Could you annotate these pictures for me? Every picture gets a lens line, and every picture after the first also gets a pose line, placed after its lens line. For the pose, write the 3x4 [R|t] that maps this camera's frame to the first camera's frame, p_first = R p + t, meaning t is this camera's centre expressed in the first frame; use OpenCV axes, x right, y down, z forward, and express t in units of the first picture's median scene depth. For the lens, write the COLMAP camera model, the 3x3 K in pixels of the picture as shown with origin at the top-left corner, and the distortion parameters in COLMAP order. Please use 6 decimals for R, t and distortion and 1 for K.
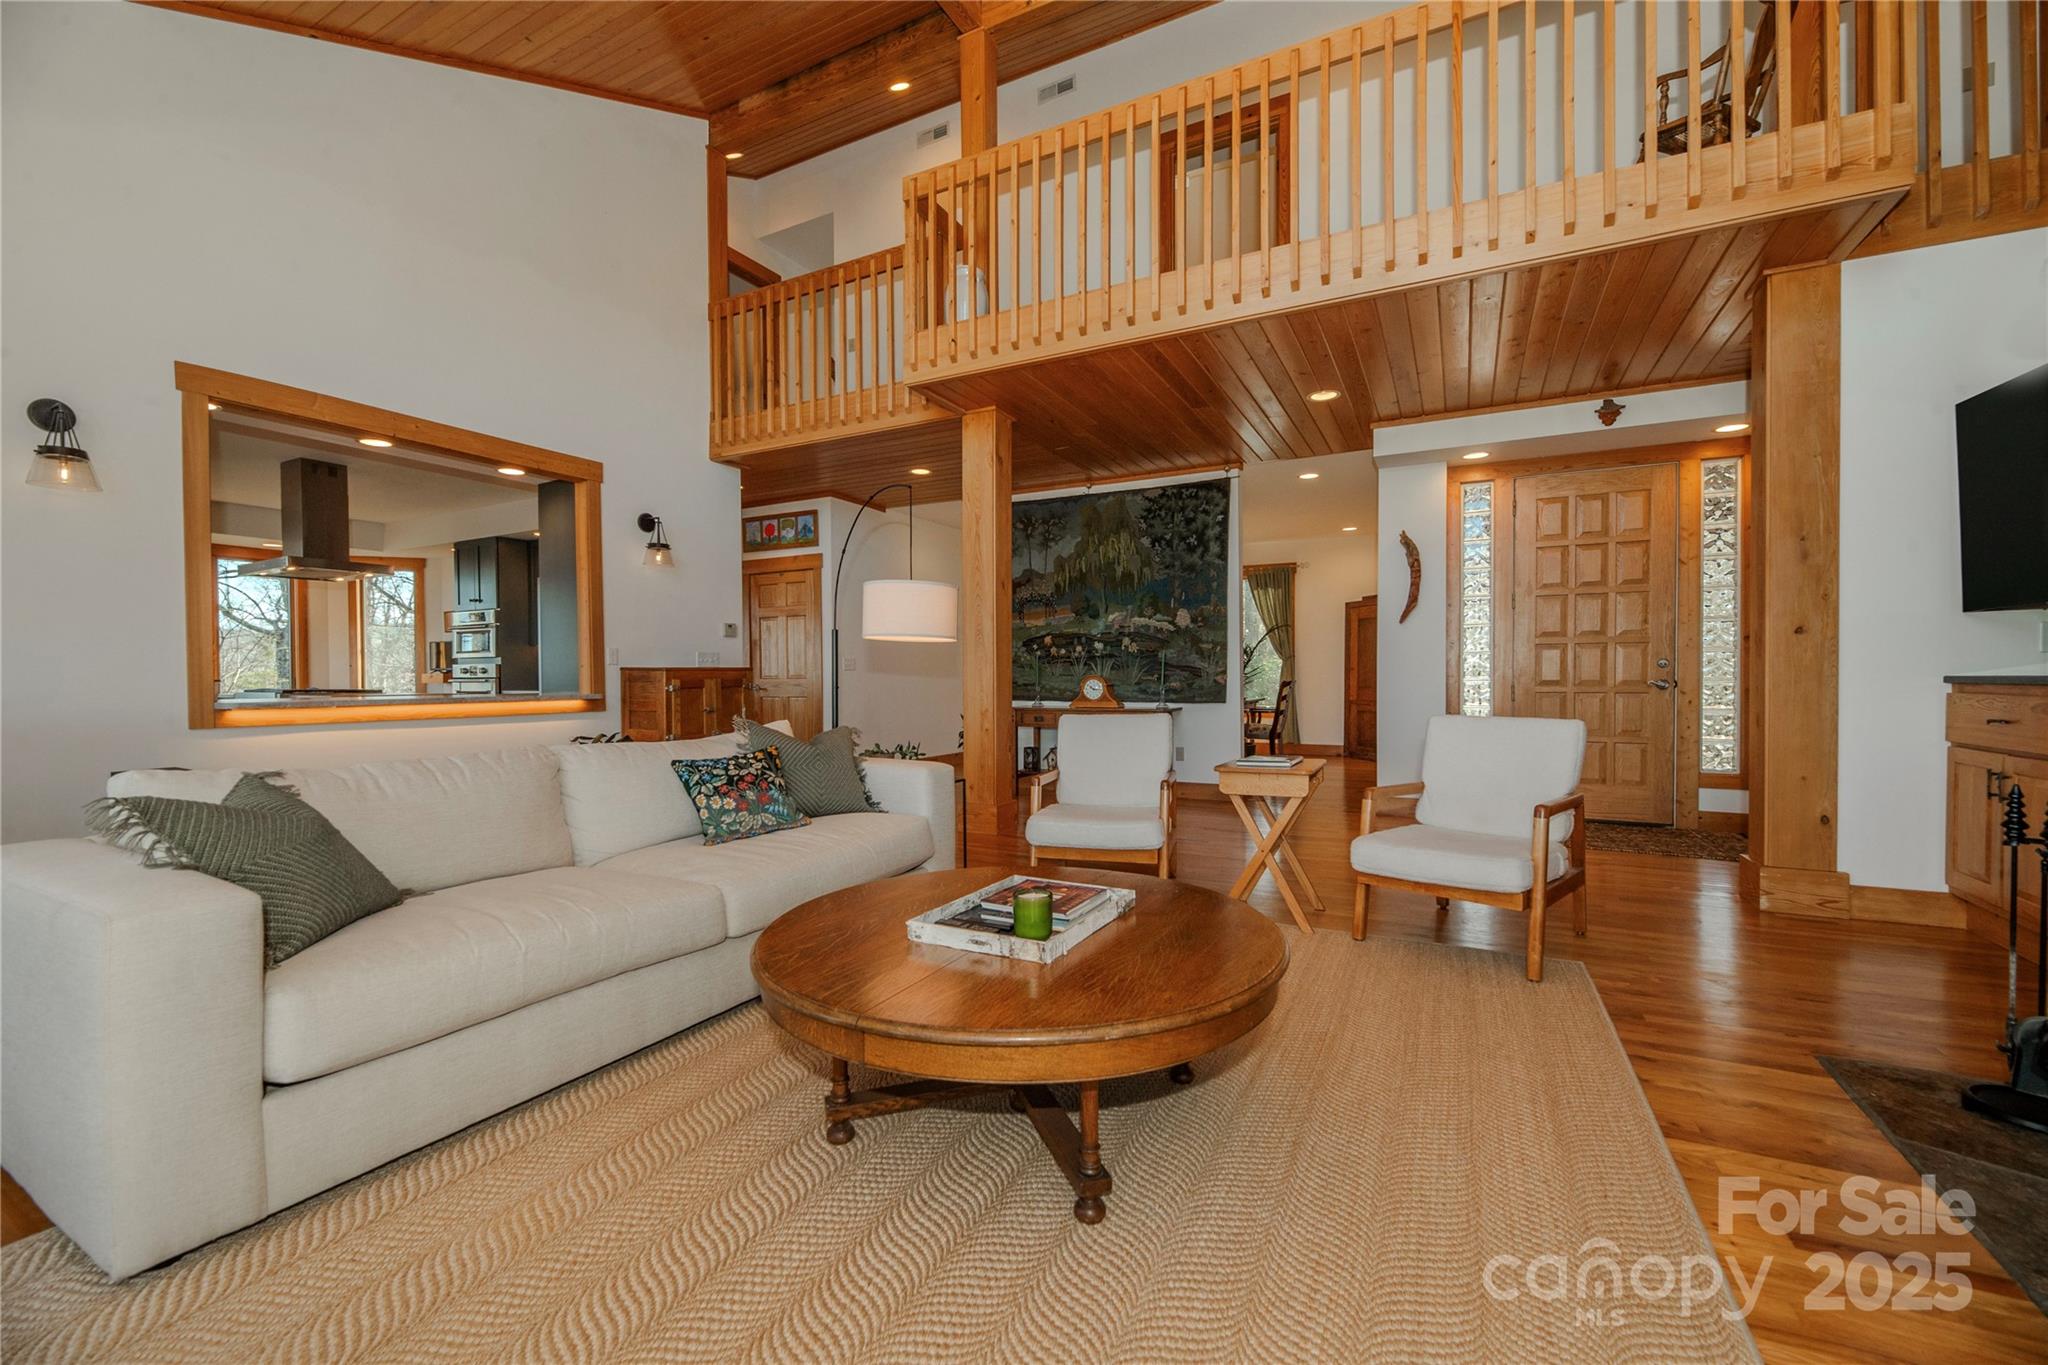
lens RADIAL K [[830.9, 0, 1020.3], [0, 830.9, 683.4], [0, 0, 1]] dist [-0.001547, -0.000061]
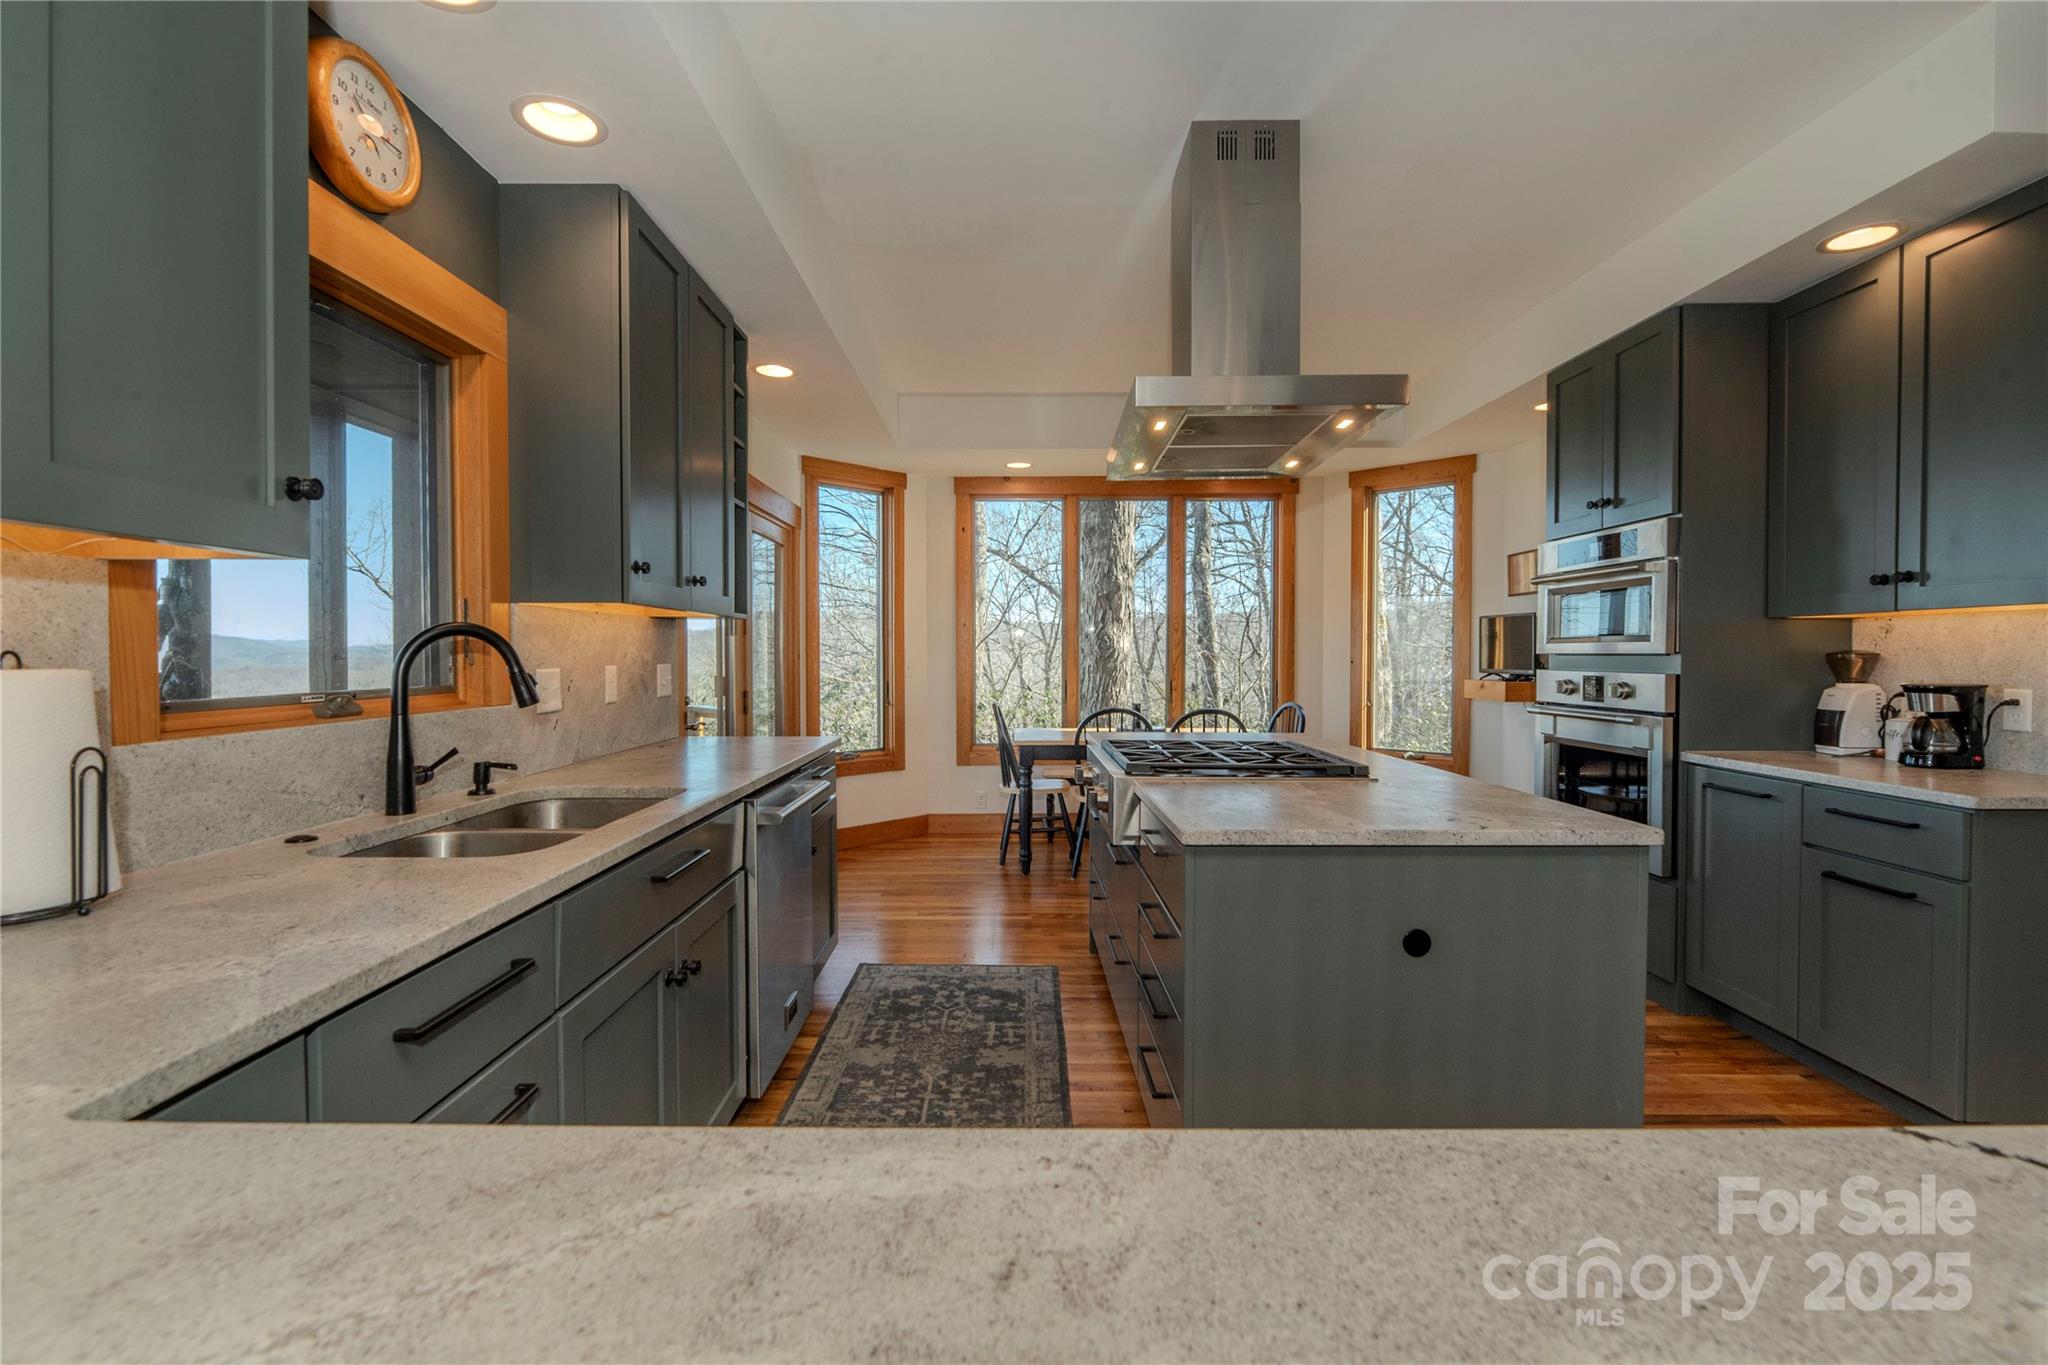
lens RADIAL K [[909.8, 0, 1016.9], [0, 909.8, 673.0], [0, 0, 1]] dist [0.001763, 0.000187]
pose [[0.477816, 0.023180, -0.878154, -0.404986], [-0.013474, 0.999728, 0.019057, -0.025750], [0.878356, 0.002726, 0.477998, 0.550294]]
